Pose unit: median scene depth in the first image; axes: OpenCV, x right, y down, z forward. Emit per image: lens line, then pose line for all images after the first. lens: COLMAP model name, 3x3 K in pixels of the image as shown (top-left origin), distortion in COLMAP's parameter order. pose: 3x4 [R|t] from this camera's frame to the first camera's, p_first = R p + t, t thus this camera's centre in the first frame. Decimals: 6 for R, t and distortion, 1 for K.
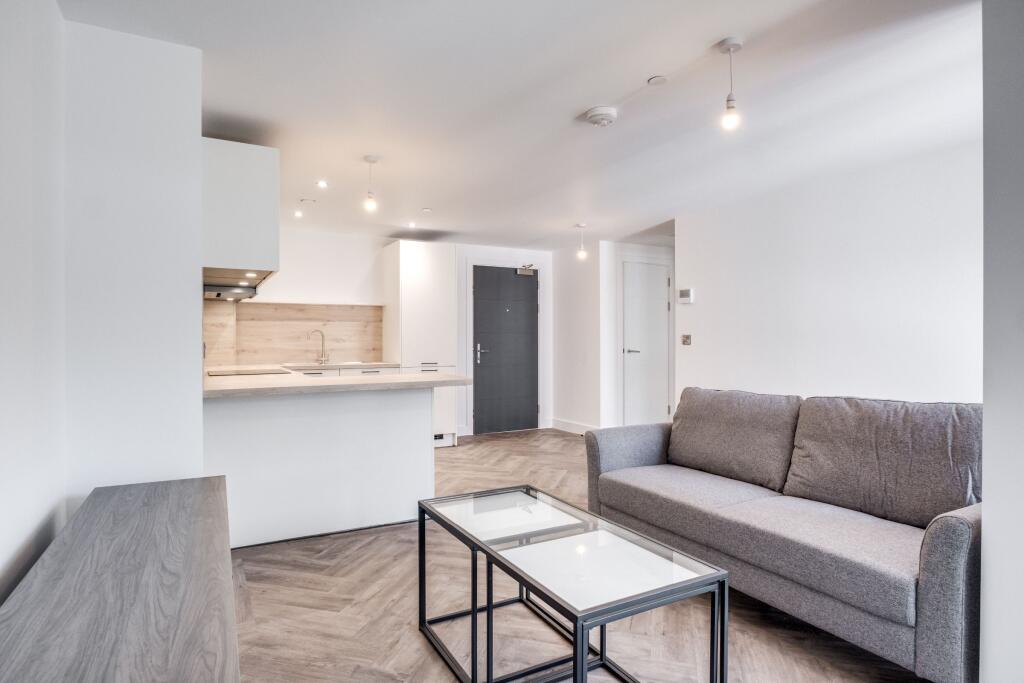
lens RADIAL K [[579.6, 0, 510.8], [0, 579.6, 339.4], [0, 0, 1]] dist [-0.005640, -0.000850]
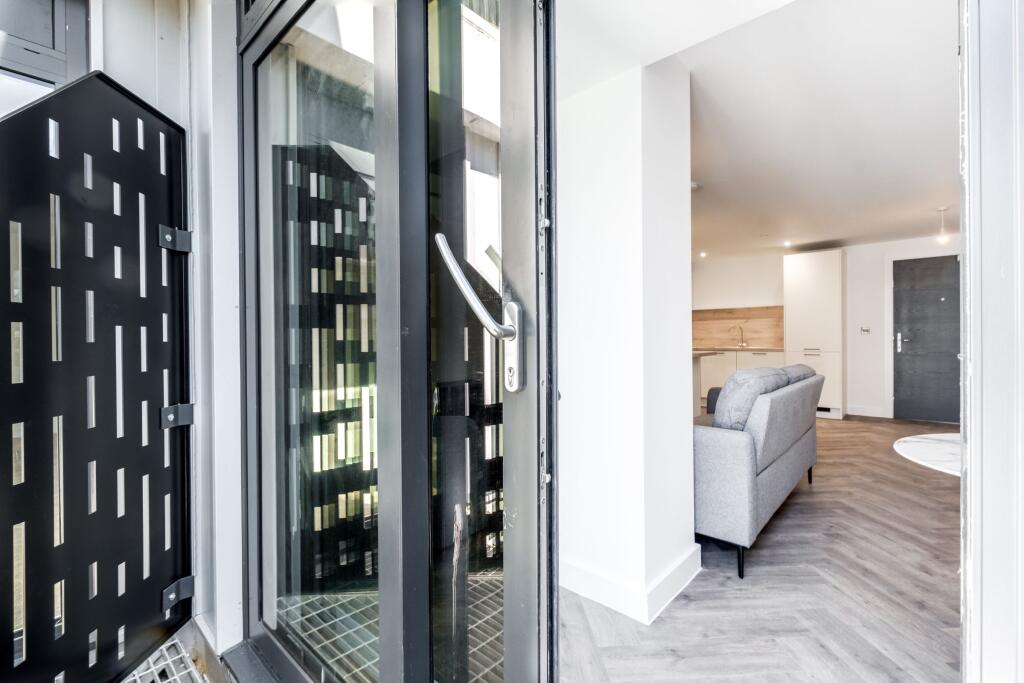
lens RADIAL K [[448.3, 0, 510.1], [0, 448.3, 342.5], [0, 0, 1]] dist [-0.001550, -0.000419]
pose [[0.318807, 0.005338, -0.947805, 0.559819], [0.006692, 0.999947, 0.007883, 0.014574], [0.947796, -0.008856, 0.318754, 0.069689]]
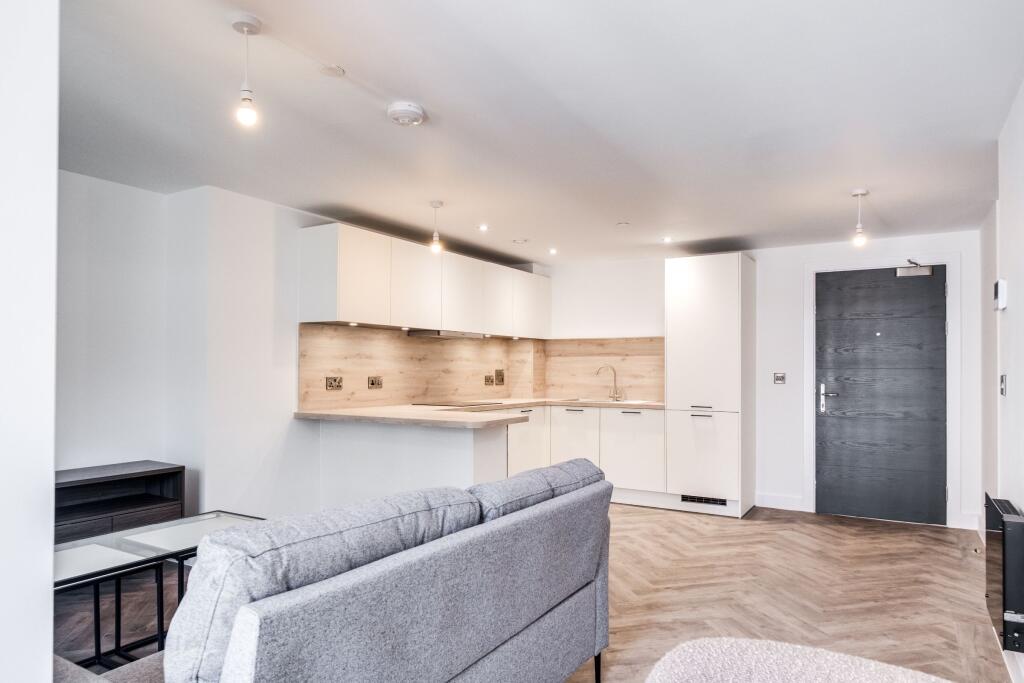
lens RADIAL K [[645.5, 0, 512.4], [0, 645.5, 367.8], [0, 0, 1]] dist [0.005588, 0.001336]
pose [[0.497062, 0.001345, -0.867714, 0.492863], [-0.008092, 0.999963, -0.003085, -0.007386], [0.867678, 0.008555, 0.497054, 0.323063]]
